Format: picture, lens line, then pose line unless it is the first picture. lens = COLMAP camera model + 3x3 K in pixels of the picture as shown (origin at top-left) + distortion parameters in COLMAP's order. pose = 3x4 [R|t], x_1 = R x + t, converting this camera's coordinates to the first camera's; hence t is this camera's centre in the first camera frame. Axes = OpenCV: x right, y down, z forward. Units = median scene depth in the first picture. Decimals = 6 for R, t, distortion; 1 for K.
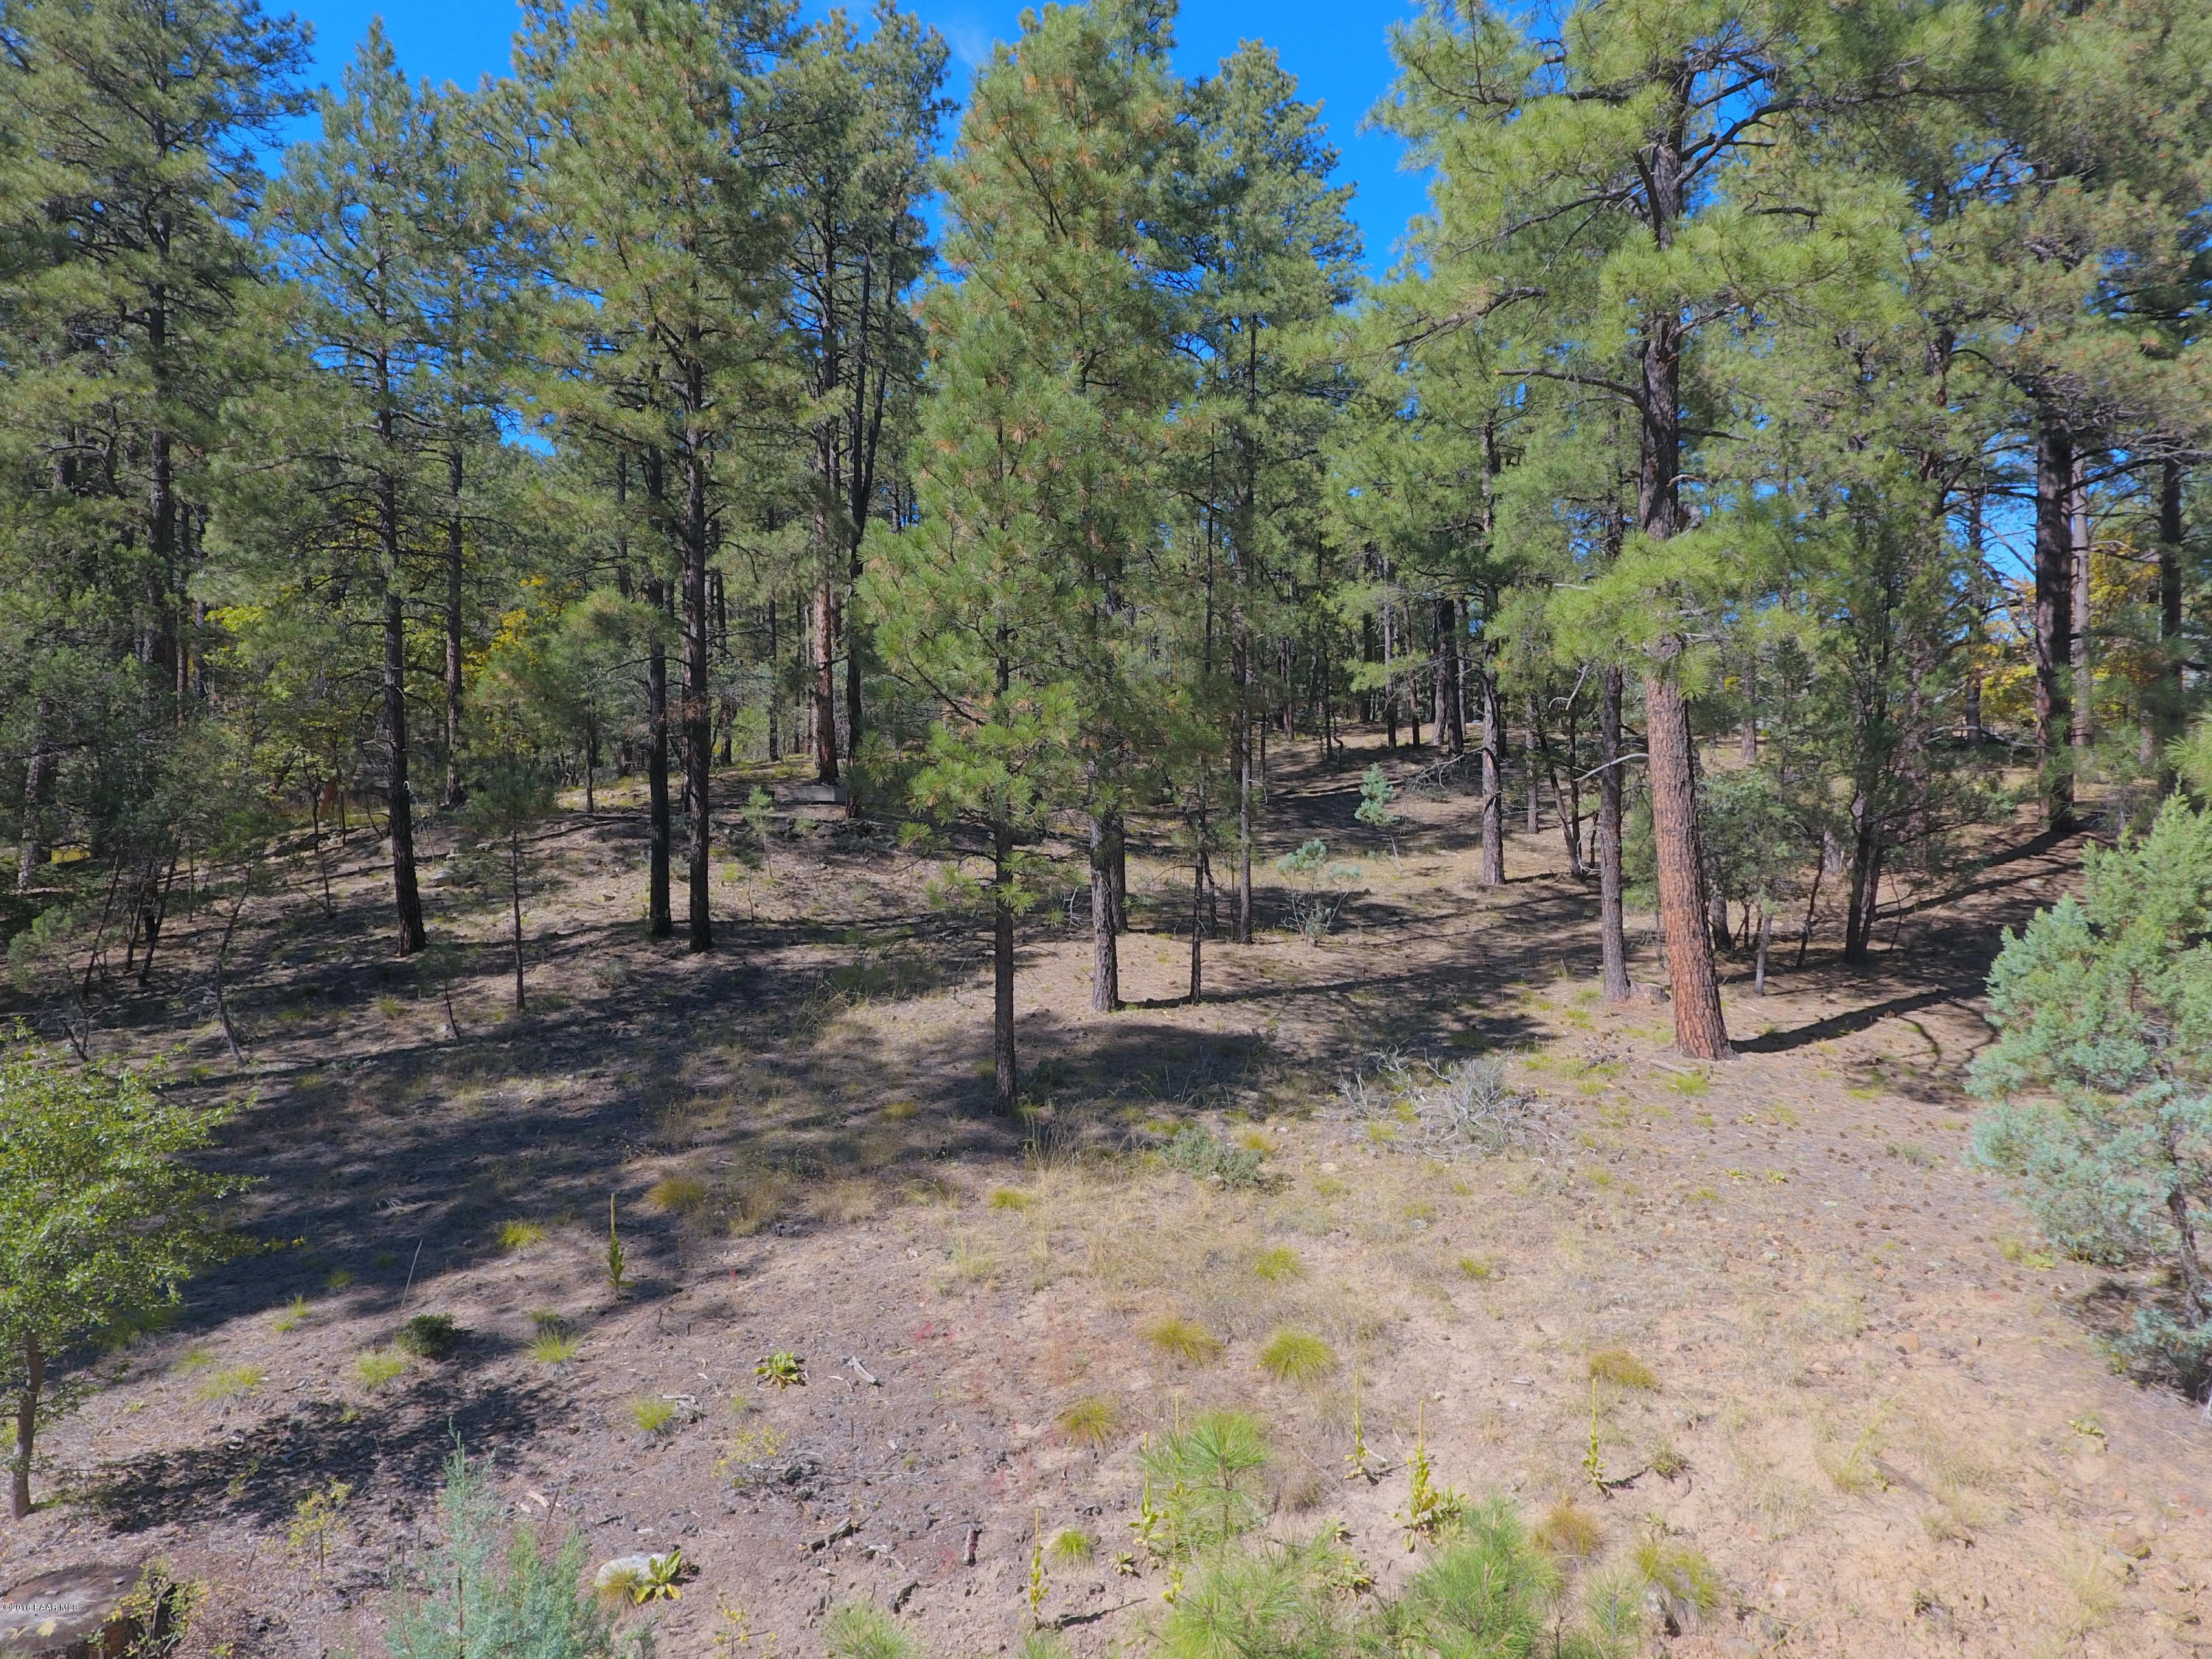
lens RADIAL K [[1296.3, 0, 1104.5], [0, 1296.3, 849.3], [0, 0, 1]] dist [0.002010, -0.002175]
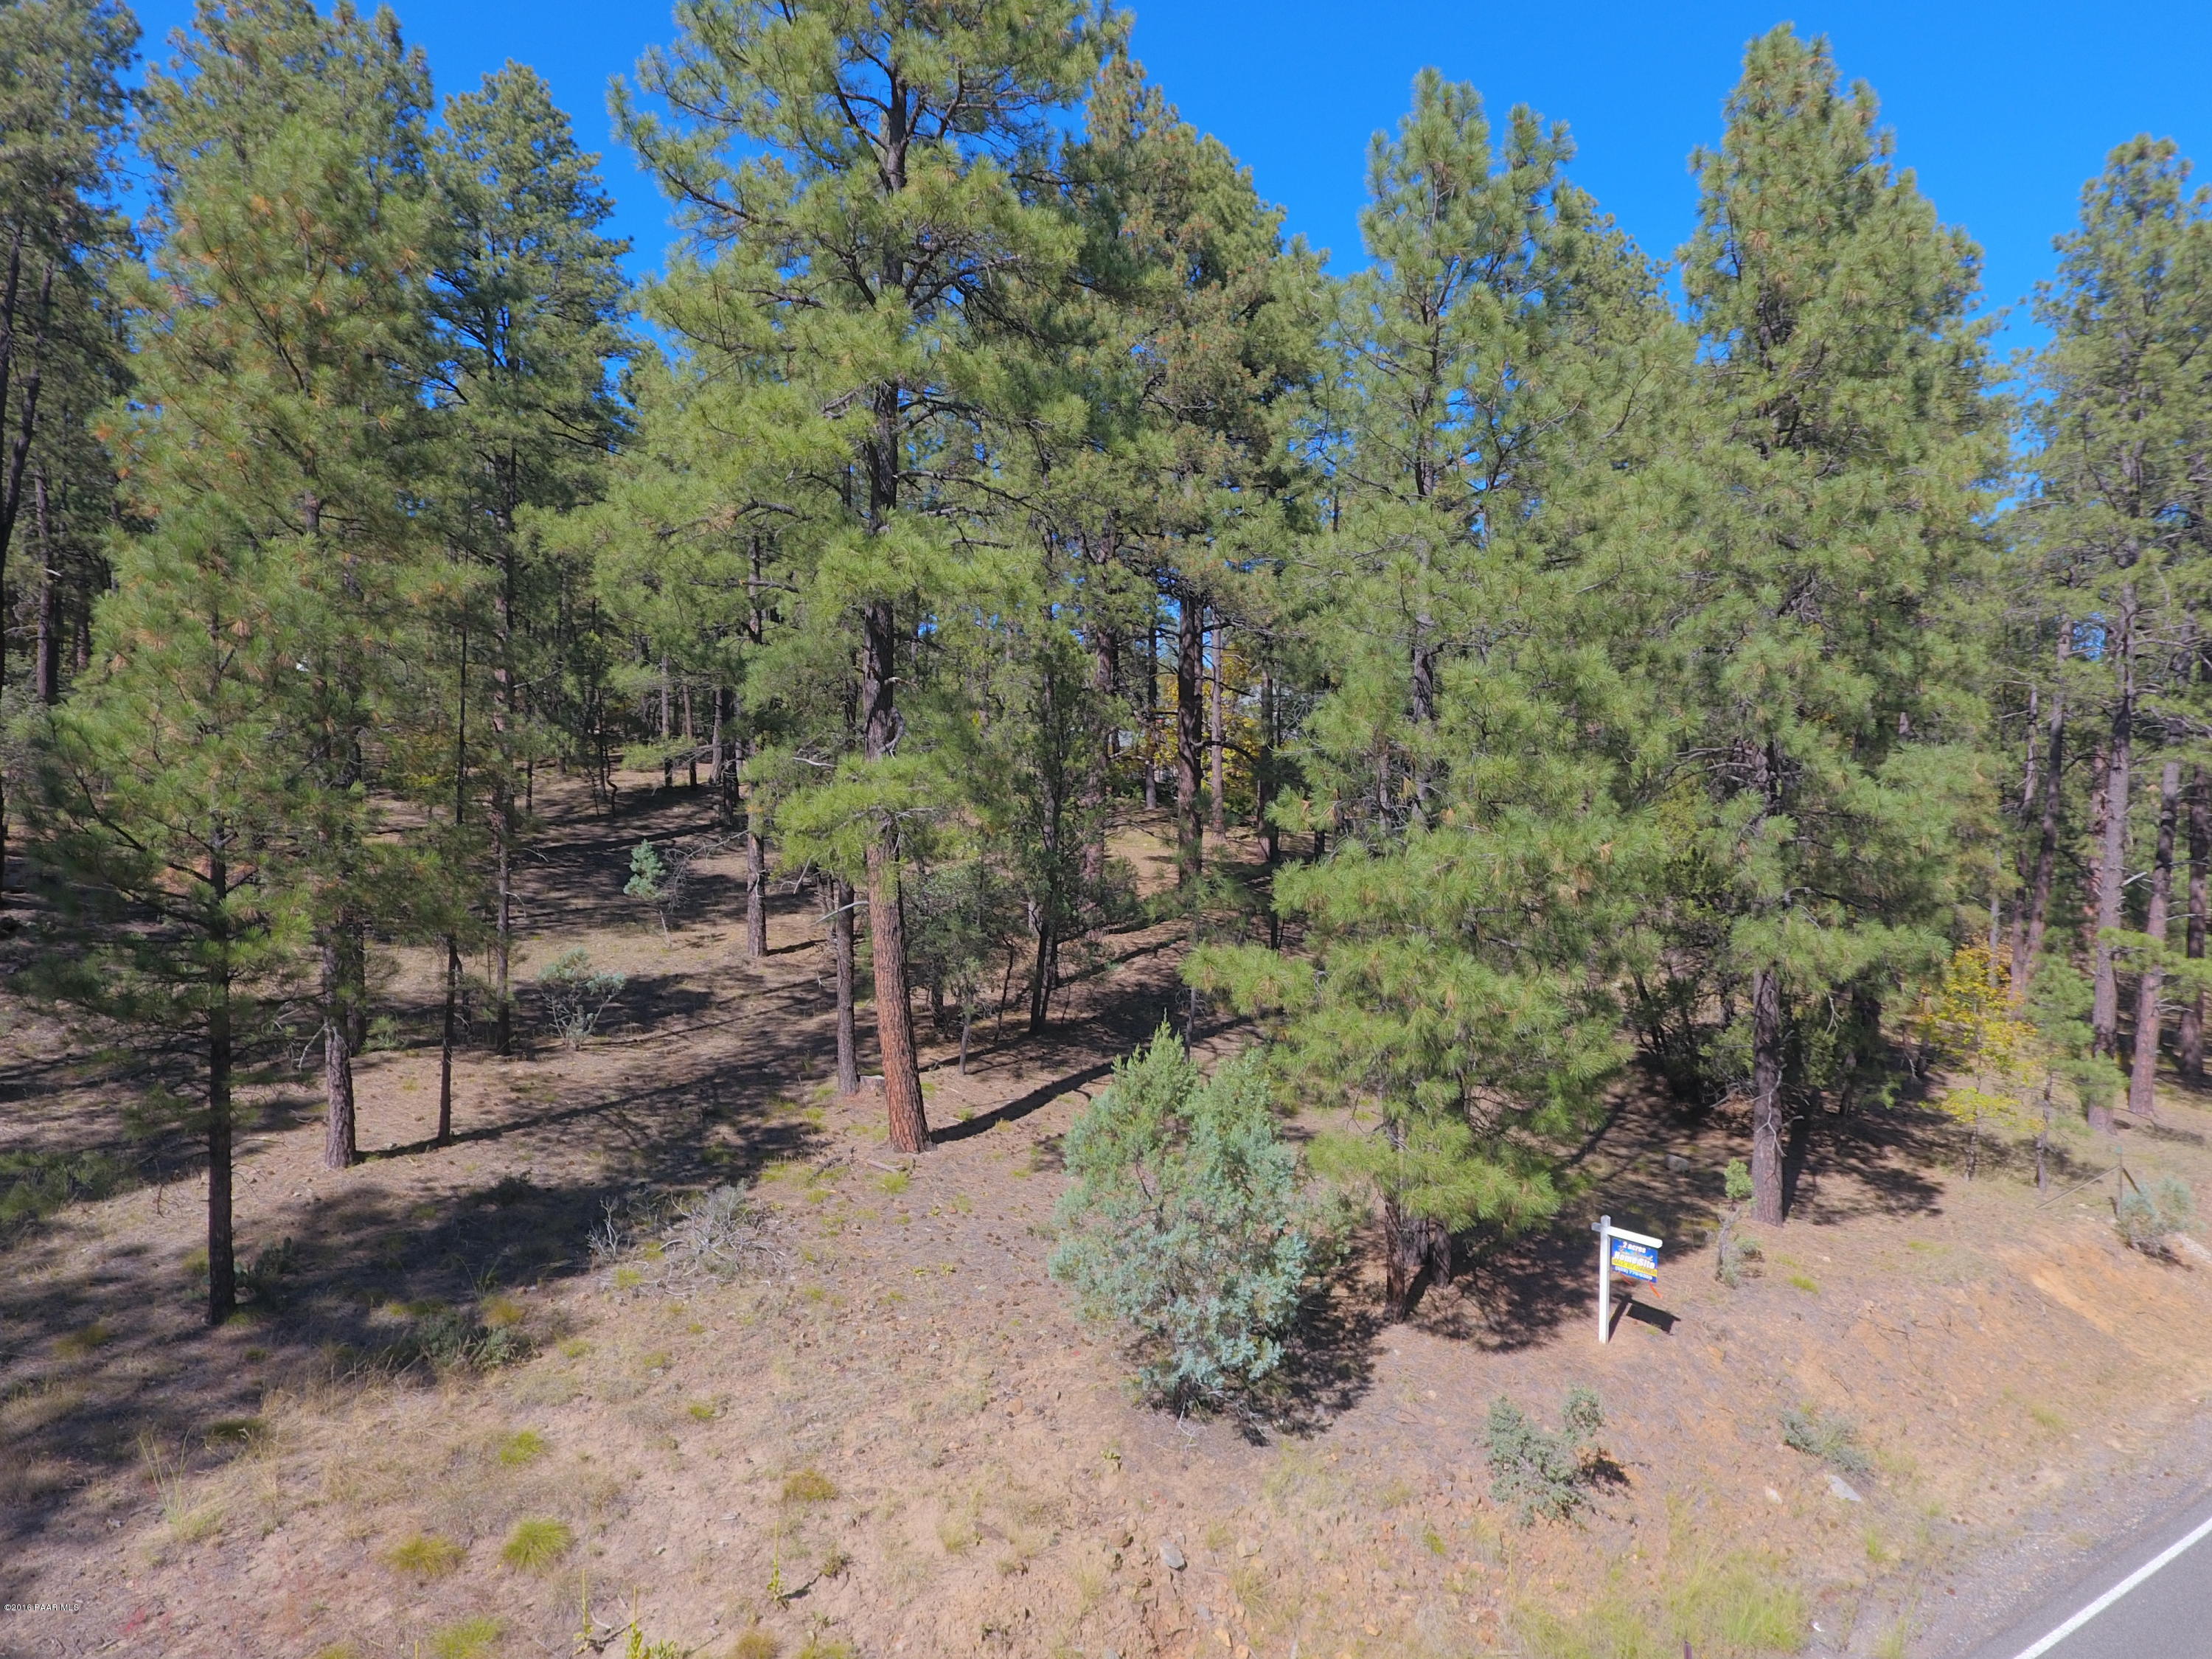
lens RADIAL K [[1296.3, 0, 1111.3], [0, 1296.3, 840.5], [0, 0, 1]] dist [0.002010, -0.002175]
pose [[0.858526, 0.002395, 0.512764, -0.005176], [-0.009574, 0.999890, 0.011360, -0.232541], [-0.512681, -0.014662, 0.858454, -0.226344]]
